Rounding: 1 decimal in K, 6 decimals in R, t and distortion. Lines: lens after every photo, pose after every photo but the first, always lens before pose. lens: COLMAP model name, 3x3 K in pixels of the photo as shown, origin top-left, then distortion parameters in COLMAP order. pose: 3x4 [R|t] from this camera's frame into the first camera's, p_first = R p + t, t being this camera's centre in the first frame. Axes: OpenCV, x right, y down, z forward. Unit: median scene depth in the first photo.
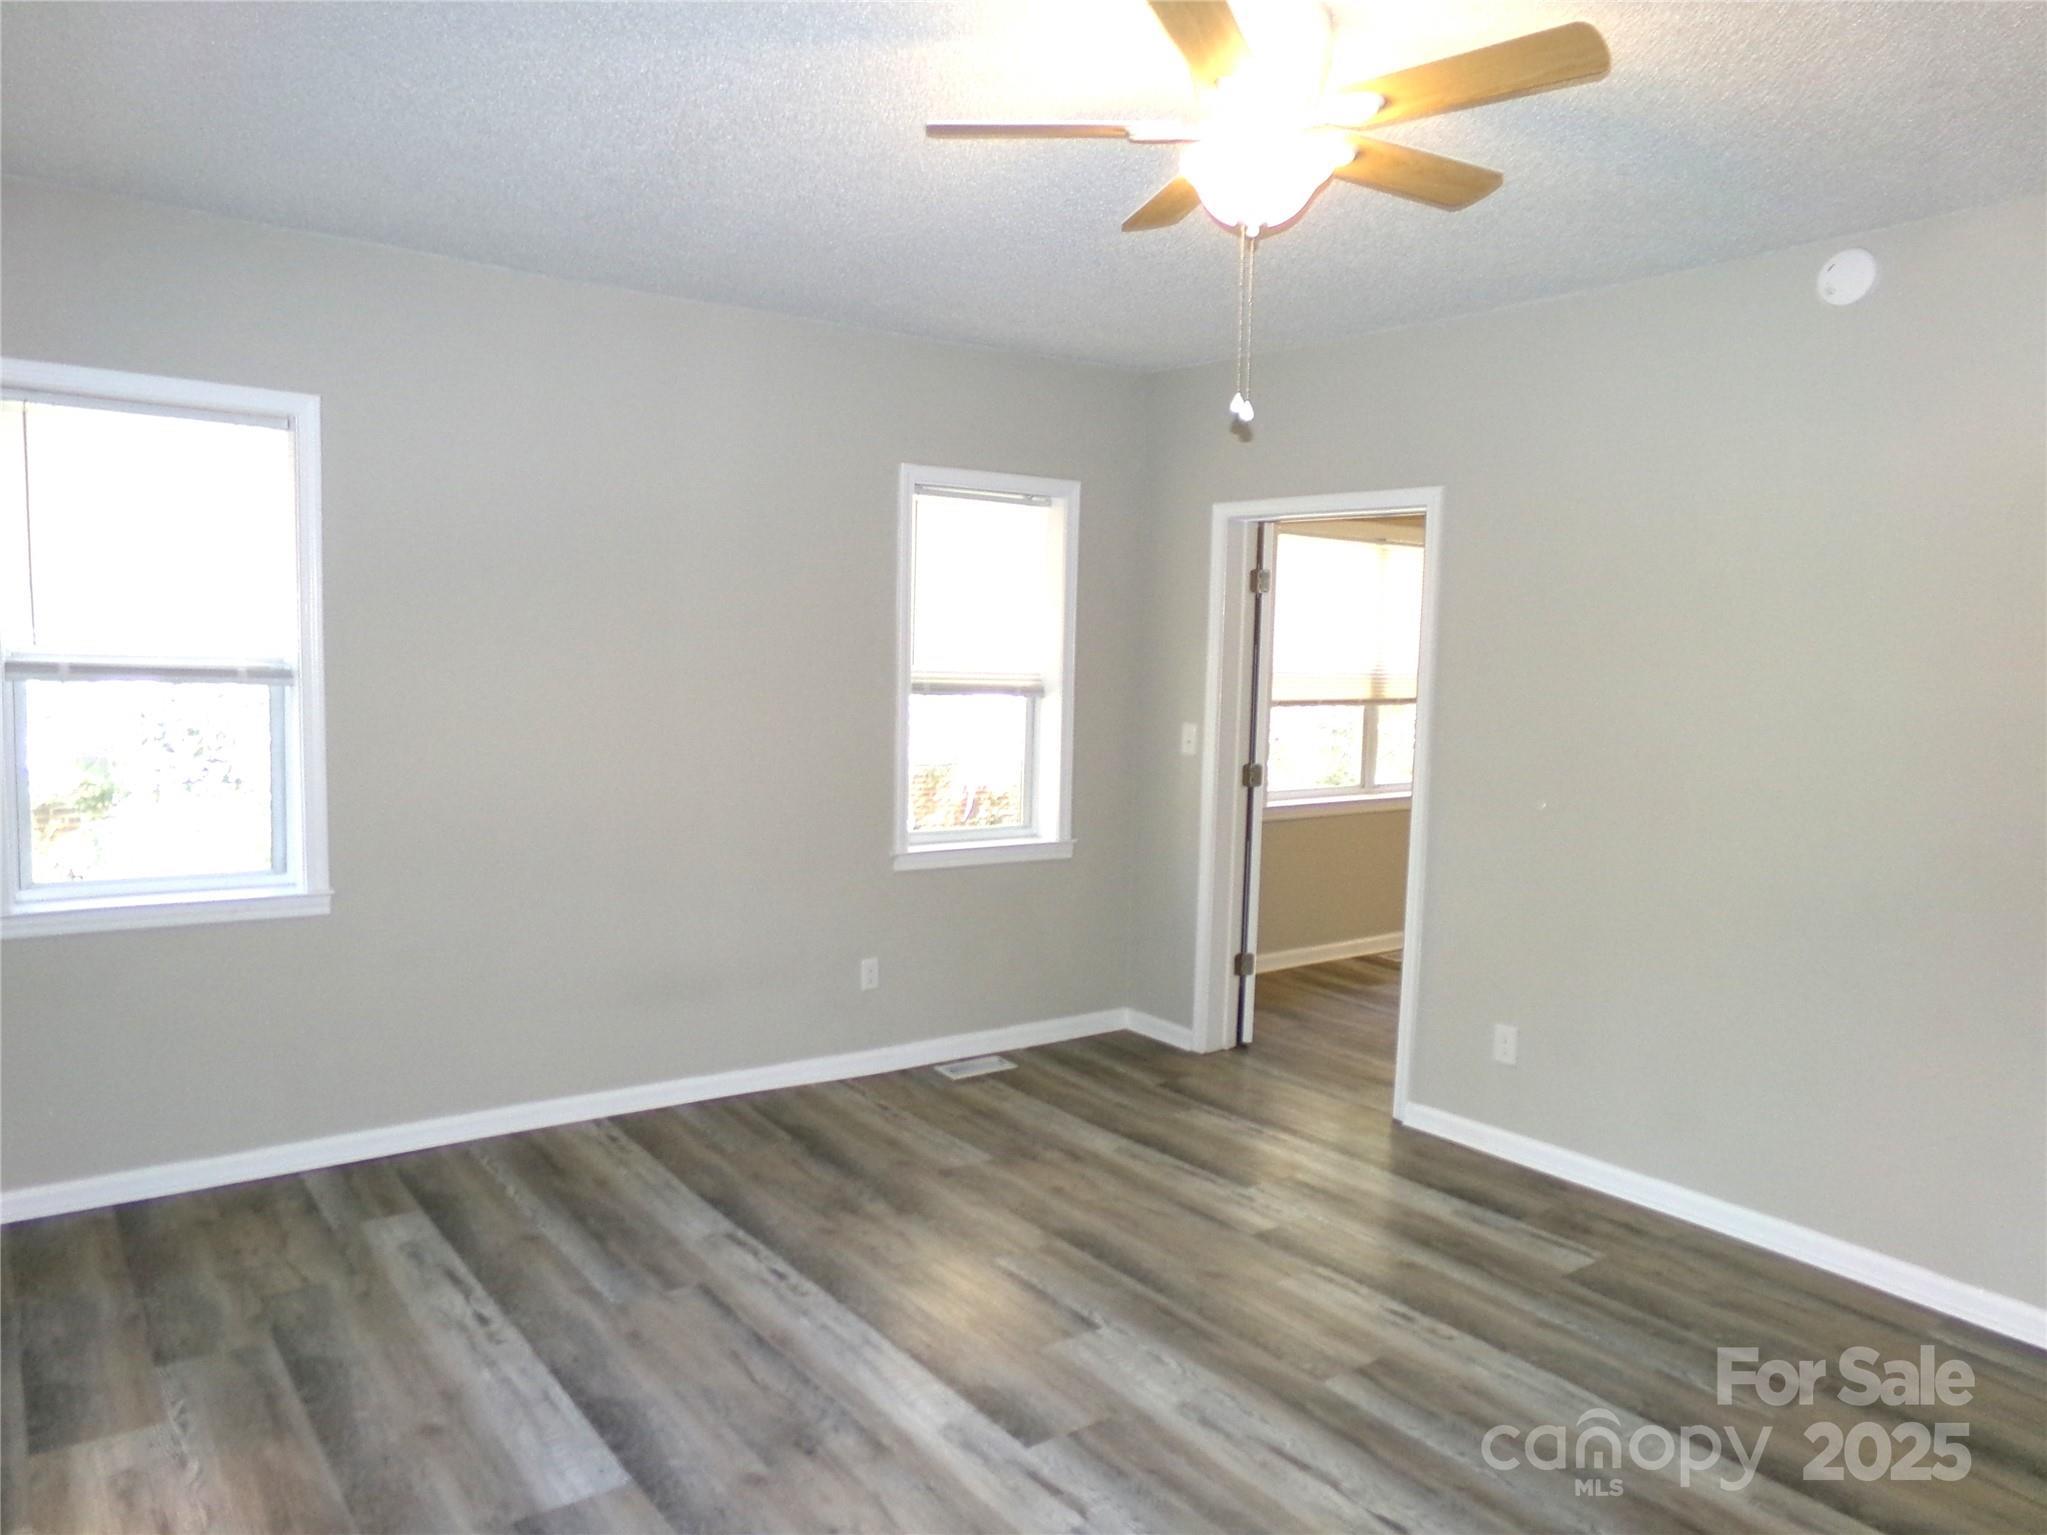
lens RADIAL K [[1414.5, 0, 1006.3], [0, 1414.5, 783.1], [0, 0, 1]] dist [0.012135, 0.004797]
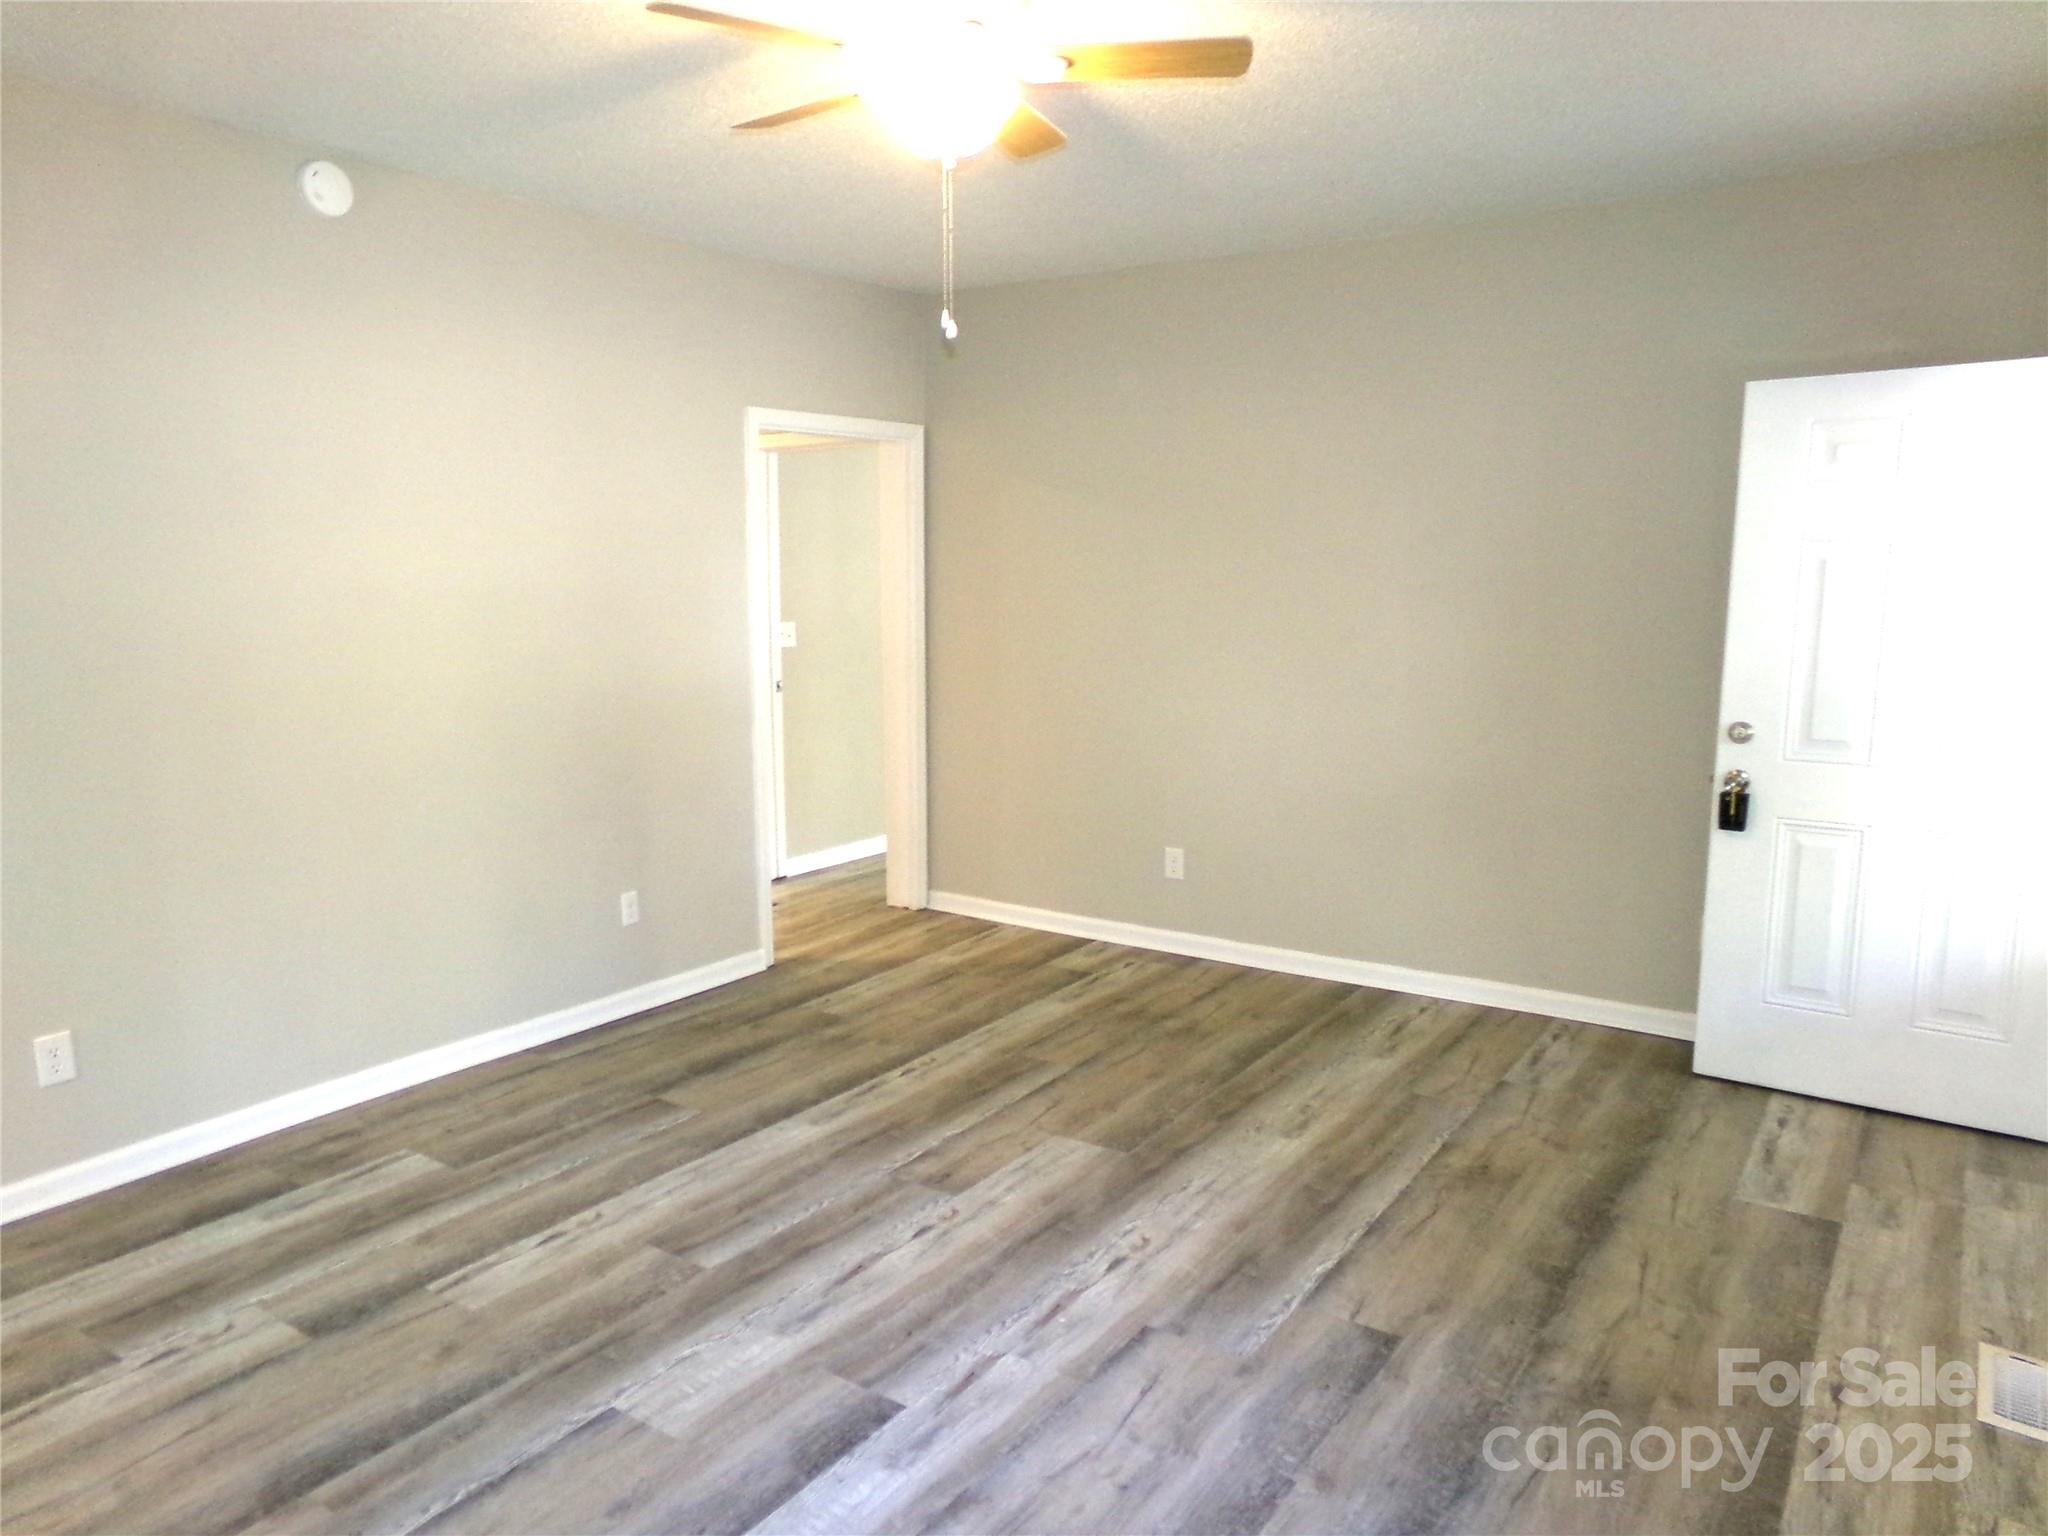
lens RADIAL K [[1415.2, 0, 1008.2], [0, 1415.2, 749.9], [0, 0, 1]] dist [0.012135, 0.004797]
pose [[-0.318994, -0.146401, 0.936381, -0.681506], [0.088523, 0.979076, 0.183233, -0.098320], [-0.943613, 0.141341, -0.299360, 0.964841]]
